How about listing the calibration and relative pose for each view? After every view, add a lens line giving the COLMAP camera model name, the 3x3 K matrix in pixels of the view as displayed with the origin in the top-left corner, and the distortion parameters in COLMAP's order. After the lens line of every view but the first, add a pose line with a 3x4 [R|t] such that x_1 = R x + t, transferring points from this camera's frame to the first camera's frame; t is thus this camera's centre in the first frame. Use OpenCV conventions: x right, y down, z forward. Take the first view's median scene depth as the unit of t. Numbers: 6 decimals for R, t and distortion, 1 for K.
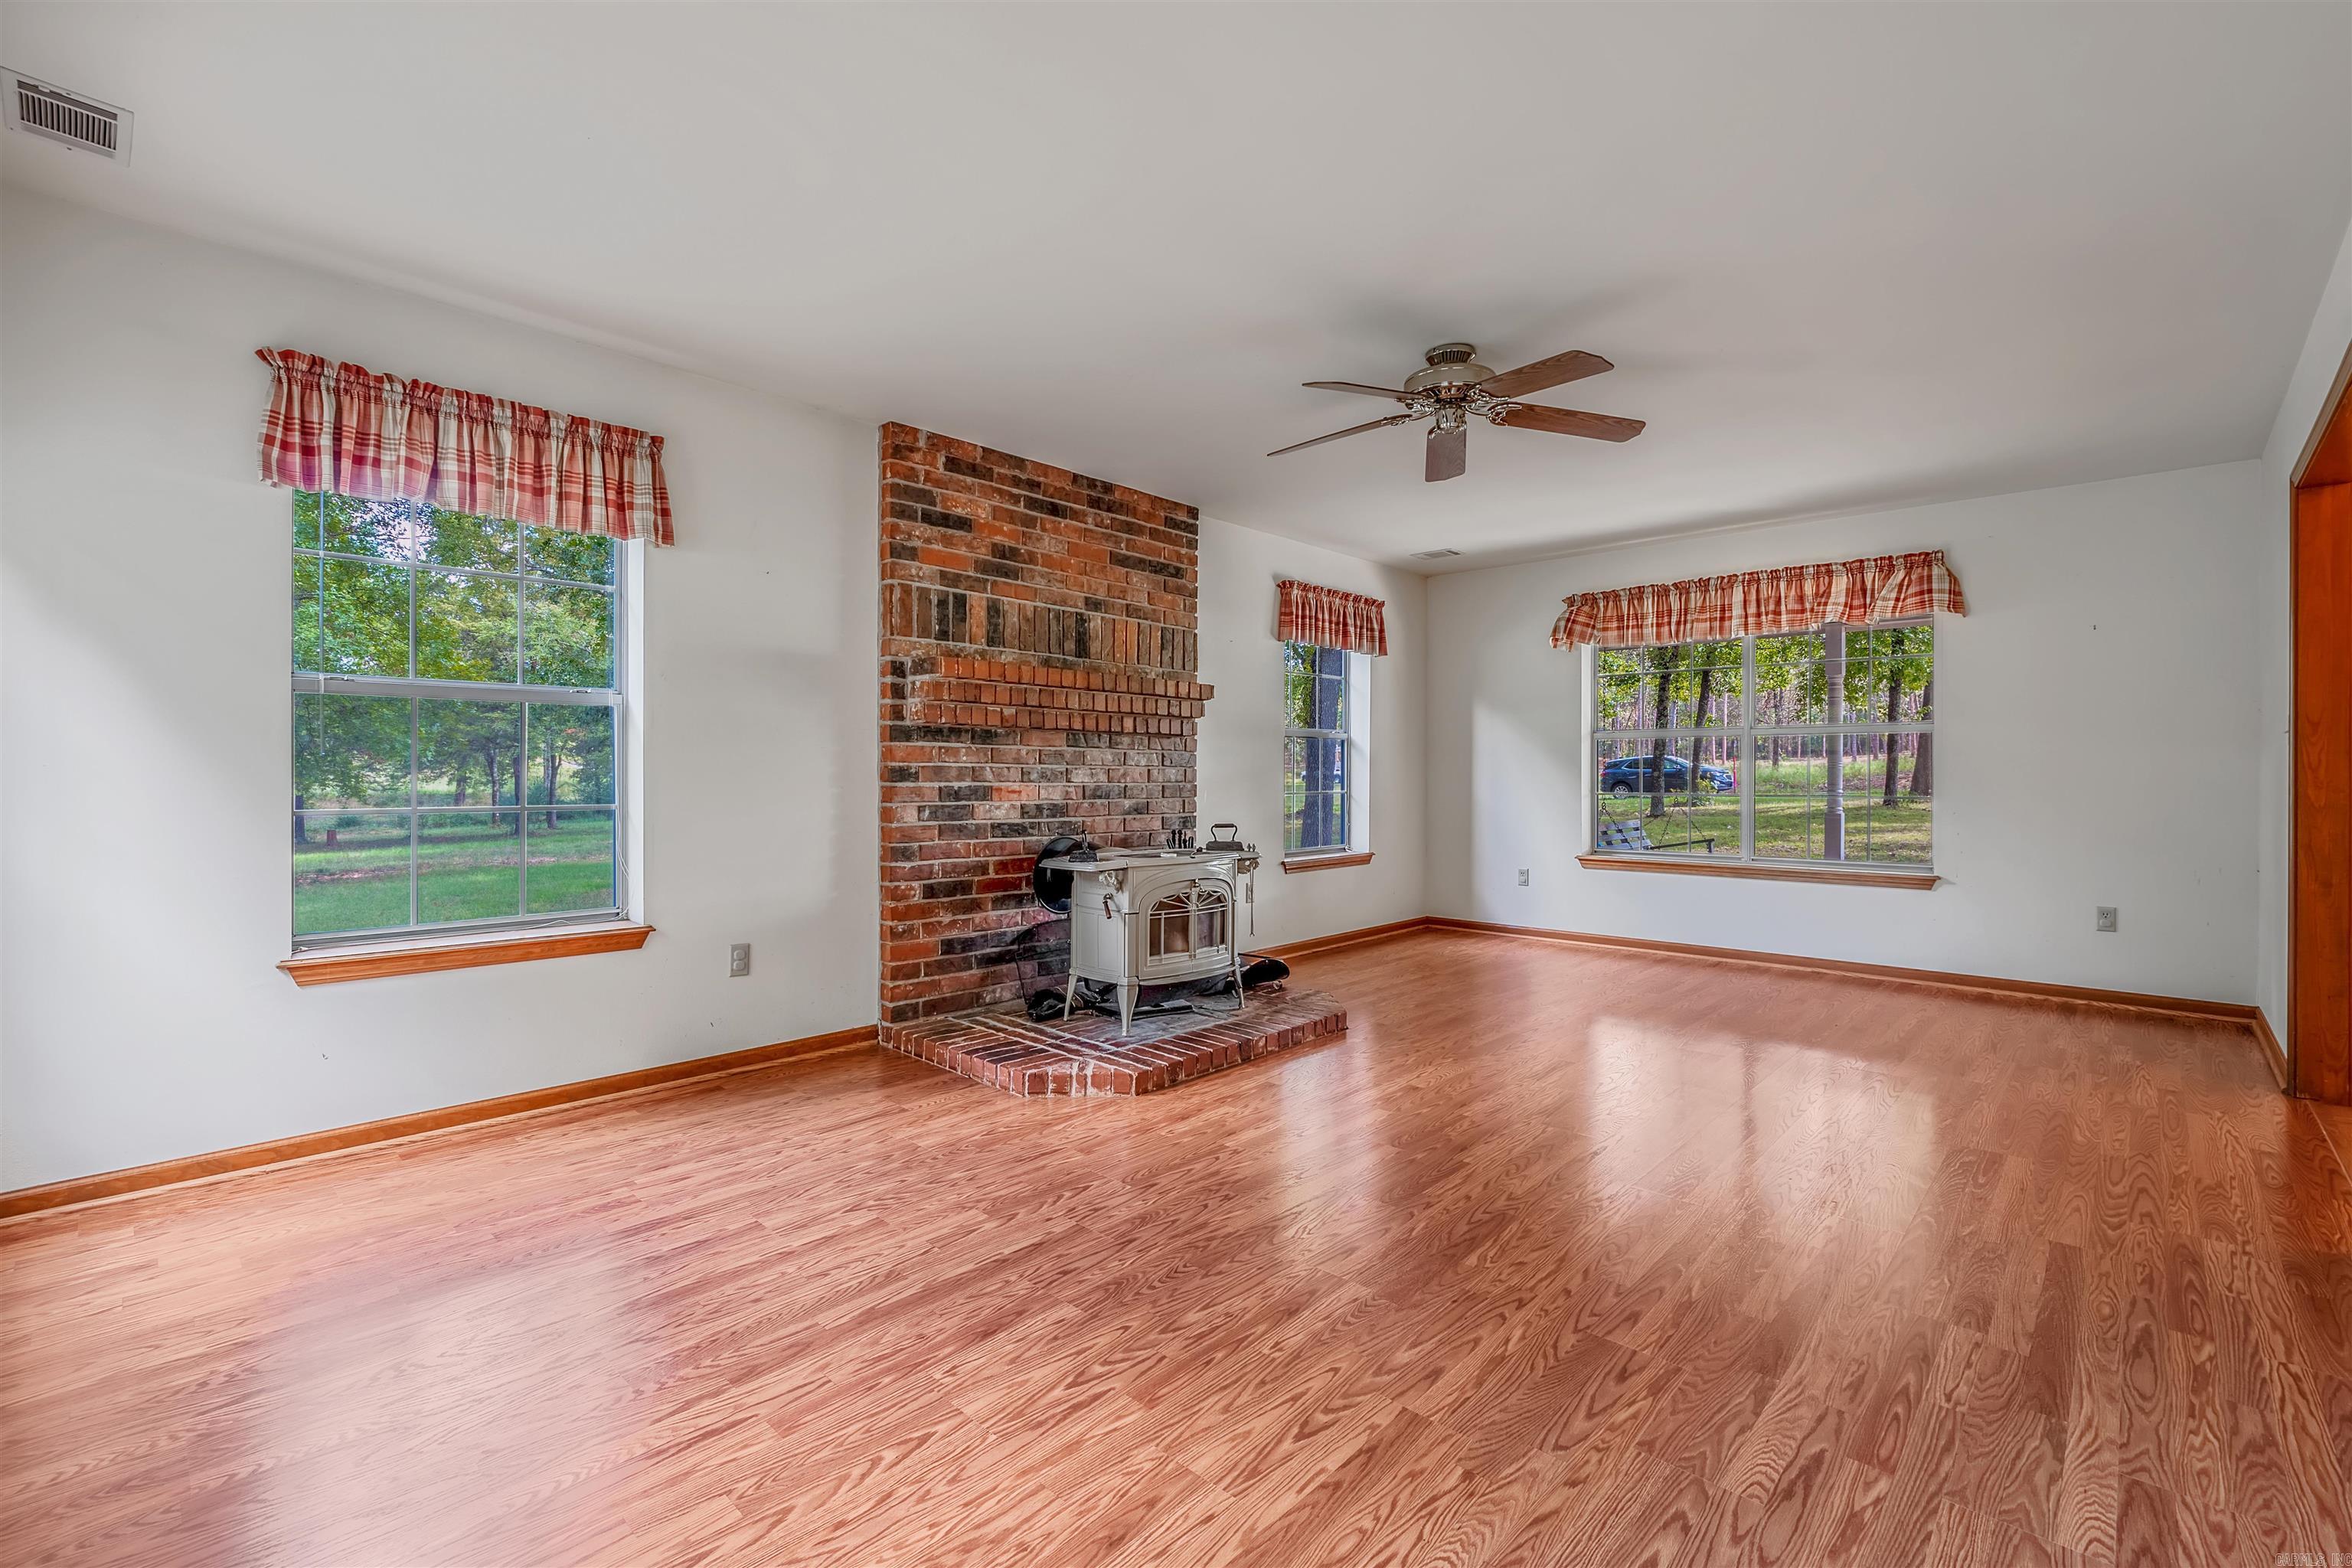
lens RADIAL K [[1008.5, 0, 1190.6], [0, 1008.5, 780.7], [0, 0, 1]] dist [-0.000868, -0.000934]
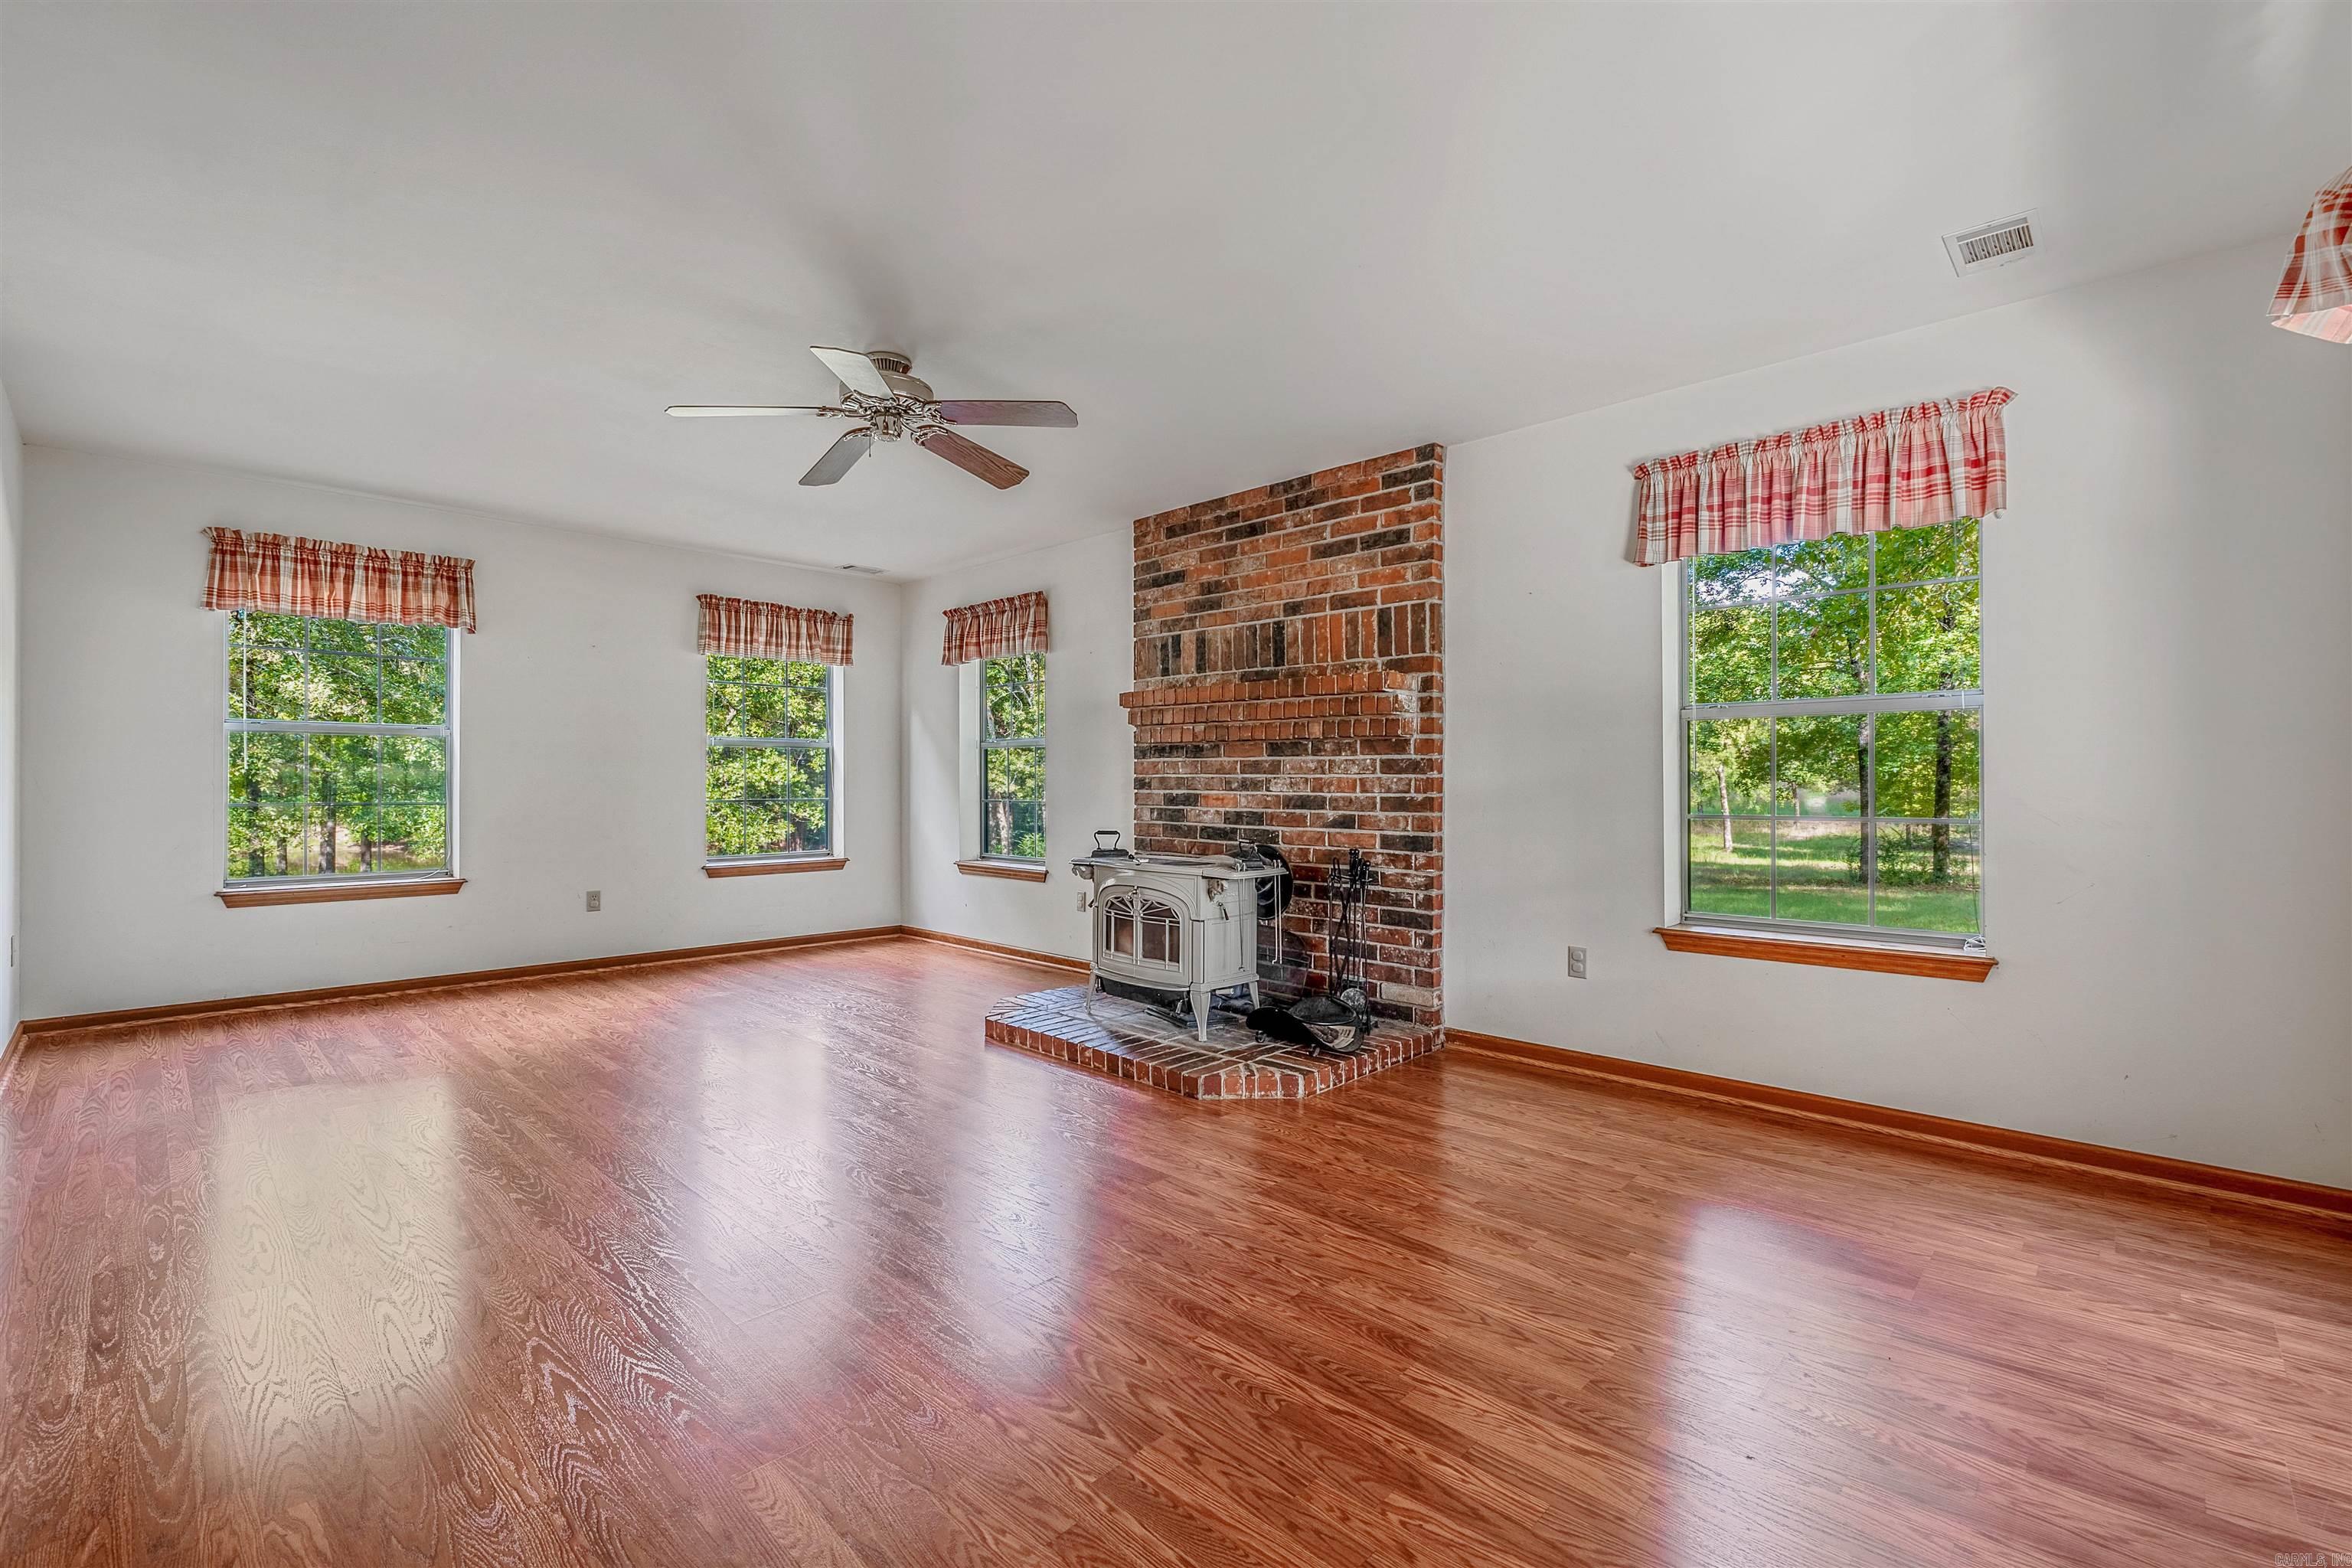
lens RADIAL K [[1008.5, 0, 1193.4], [0, 1008.5, 786.1], [0, 0, 1]] dist [-0.000868, -0.000934]
pose [[0.004283, -0.002373, -0.999988, 0.954652], [-0.008669, 0.999960, -0.002410, -0.000610], [0.999953, 0.008679, 0.004262, 0.983980]]
